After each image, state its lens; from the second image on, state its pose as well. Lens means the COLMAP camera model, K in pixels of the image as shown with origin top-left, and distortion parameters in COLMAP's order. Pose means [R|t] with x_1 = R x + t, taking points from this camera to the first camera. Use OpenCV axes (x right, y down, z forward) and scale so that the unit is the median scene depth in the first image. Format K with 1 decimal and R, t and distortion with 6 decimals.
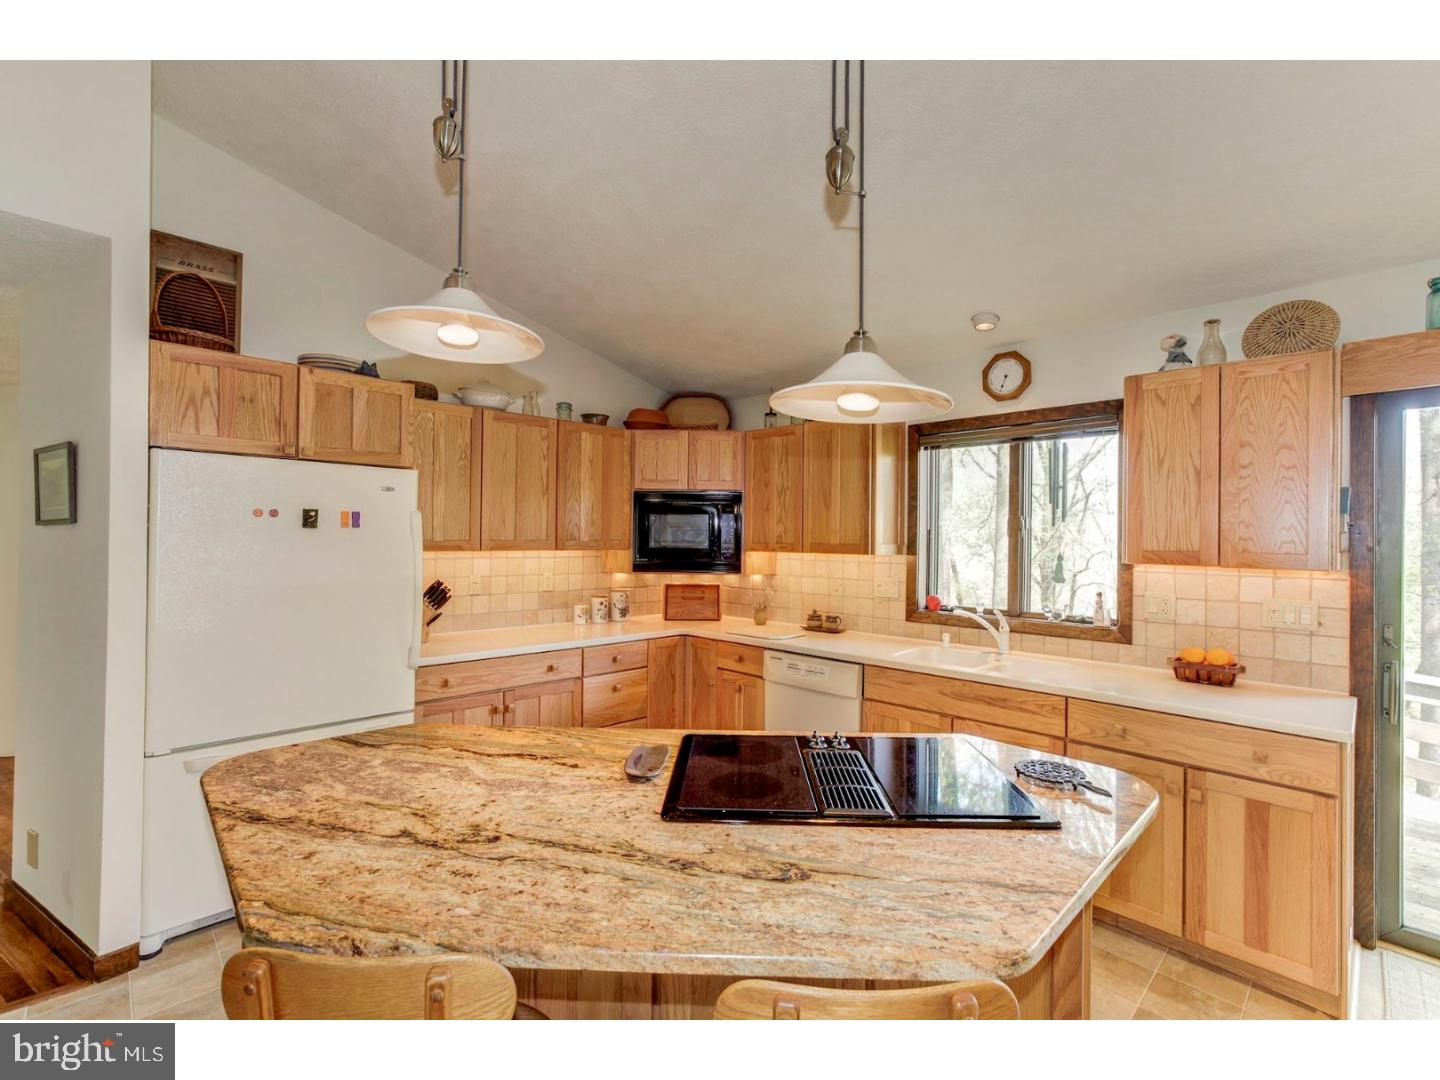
lens RADIAL K [[651.9, 0, 717.4], [0, 651.9, 531.2], [0, 0, 1]] dist [-0.024632, 0.014636]
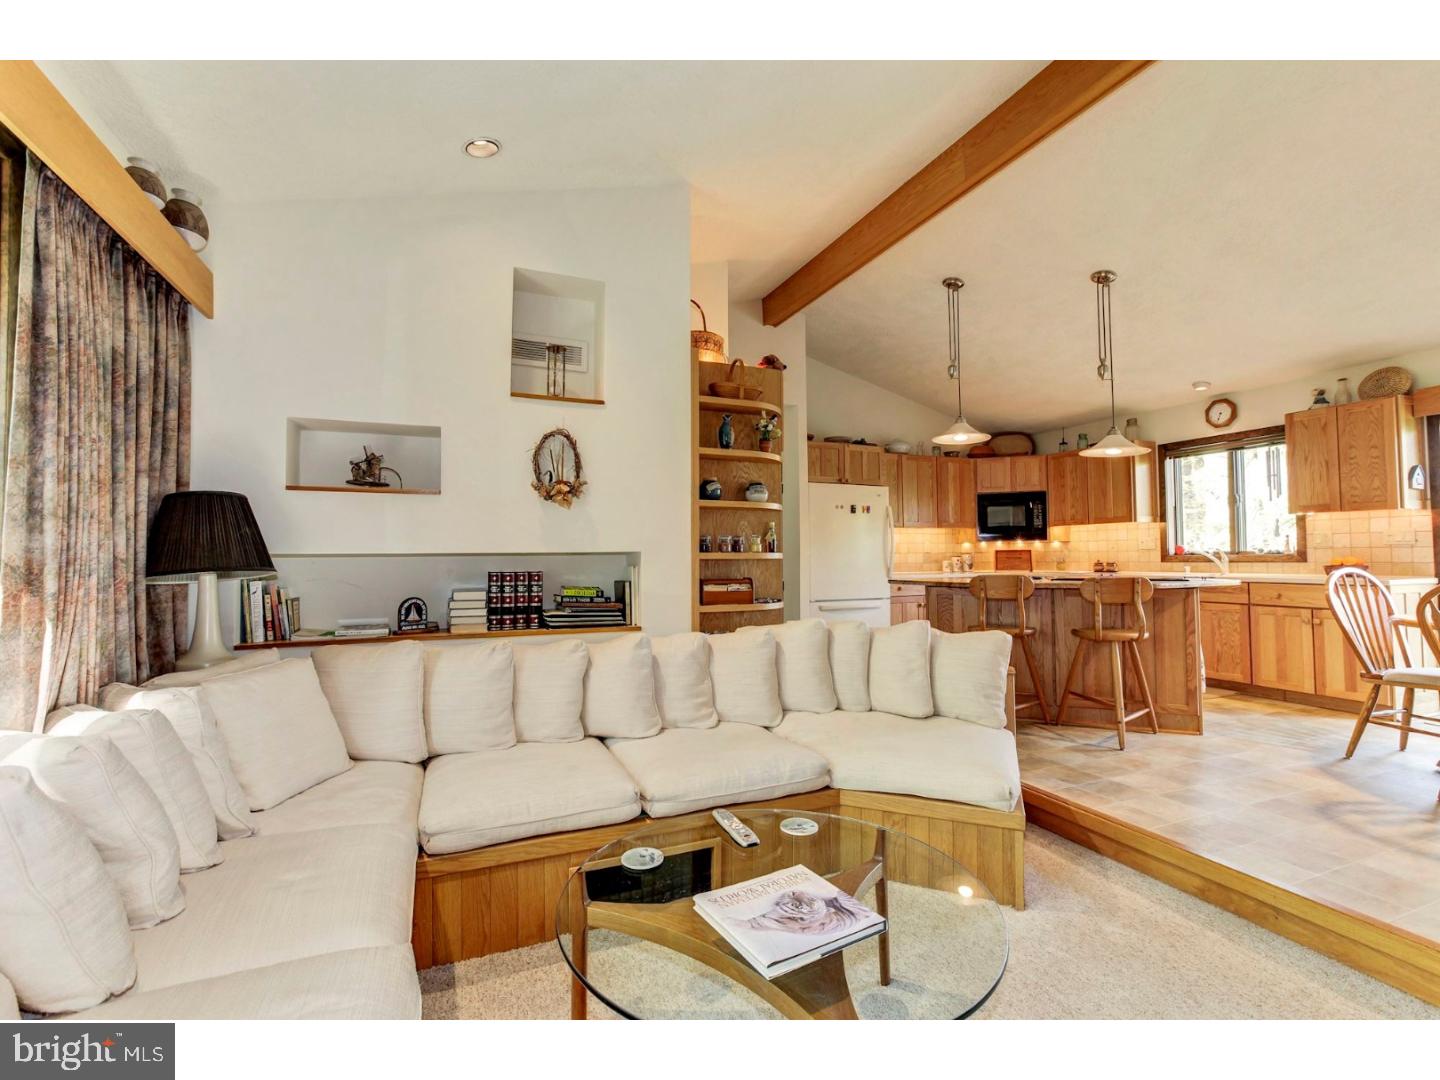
lens RADIAL K [[651.9, 0, 717.4], [0, 651.9, 531.2], [0, 0, 1]] dist [-0.024632, 0.014636]
pose [[0.930230, -0.032962, -0.365494, -0.174995], [0.021246, 0.999125, -0.036032, 0.103857], [0.366362, 0.025752, 0.930116, -1.048774]]
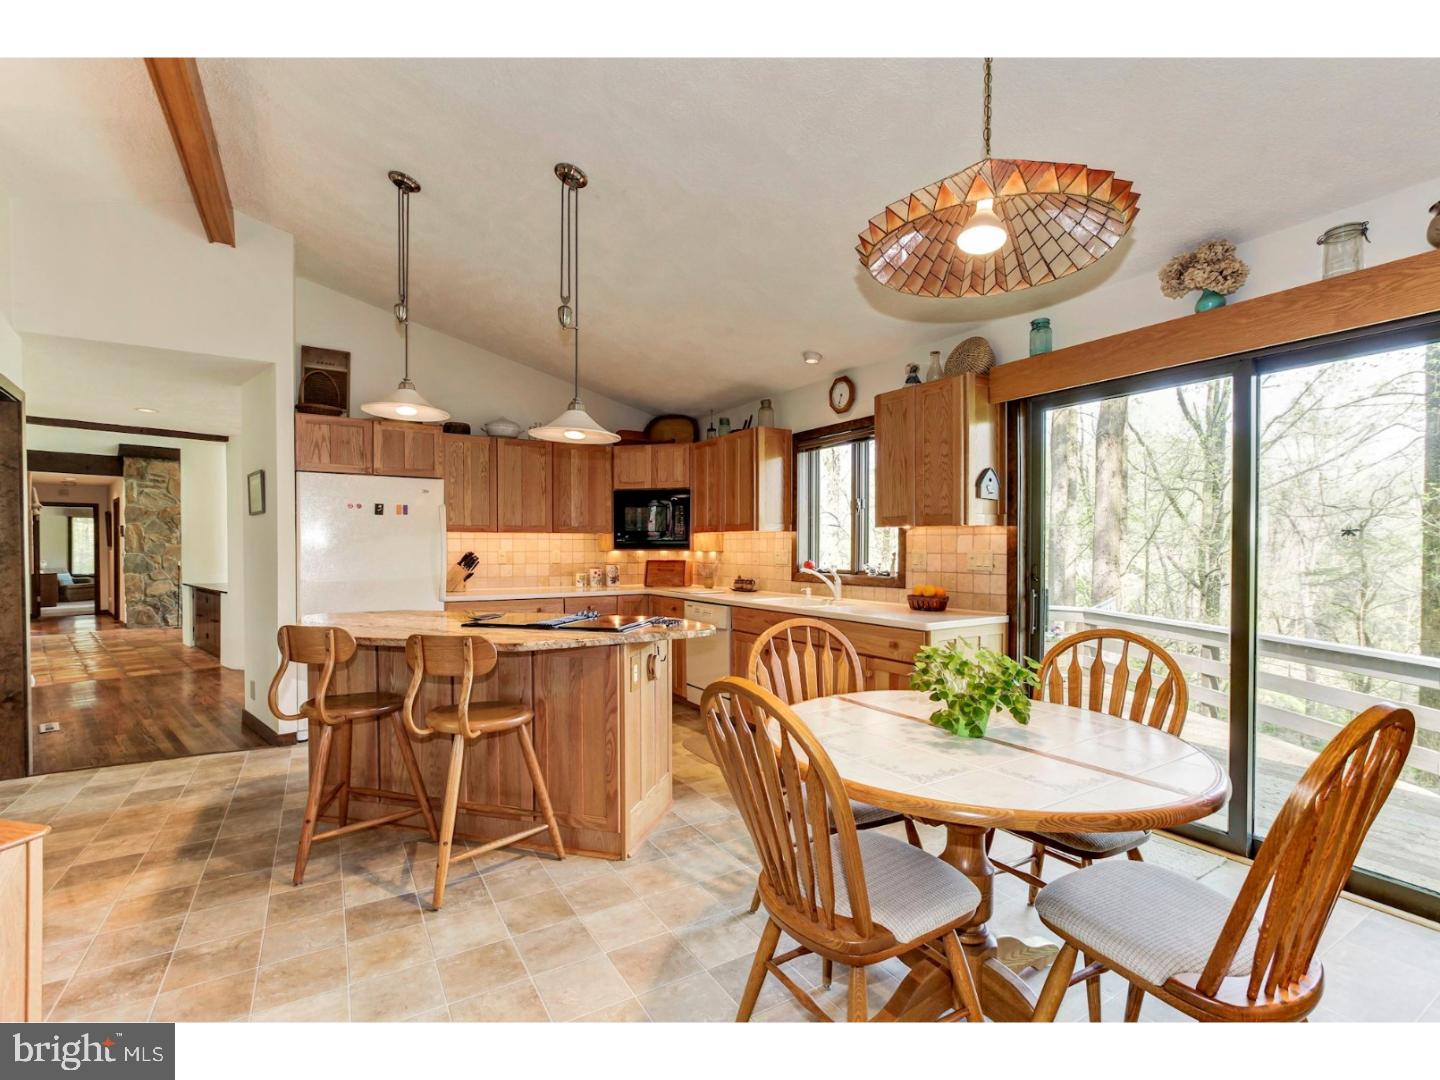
lens RADIAL K [[666.4, 0, 720.5], [0, 666.4, 547.8], [0, 0, 1]] dist [-0.015164, -0.000046]
pose [[0.974838, -0.011476, -0.222620, 0.497079], [0.014062, 0.999851, 0.010034, 0.059852], [0.222472, -0.012912, 0.974854, -0.399758]]
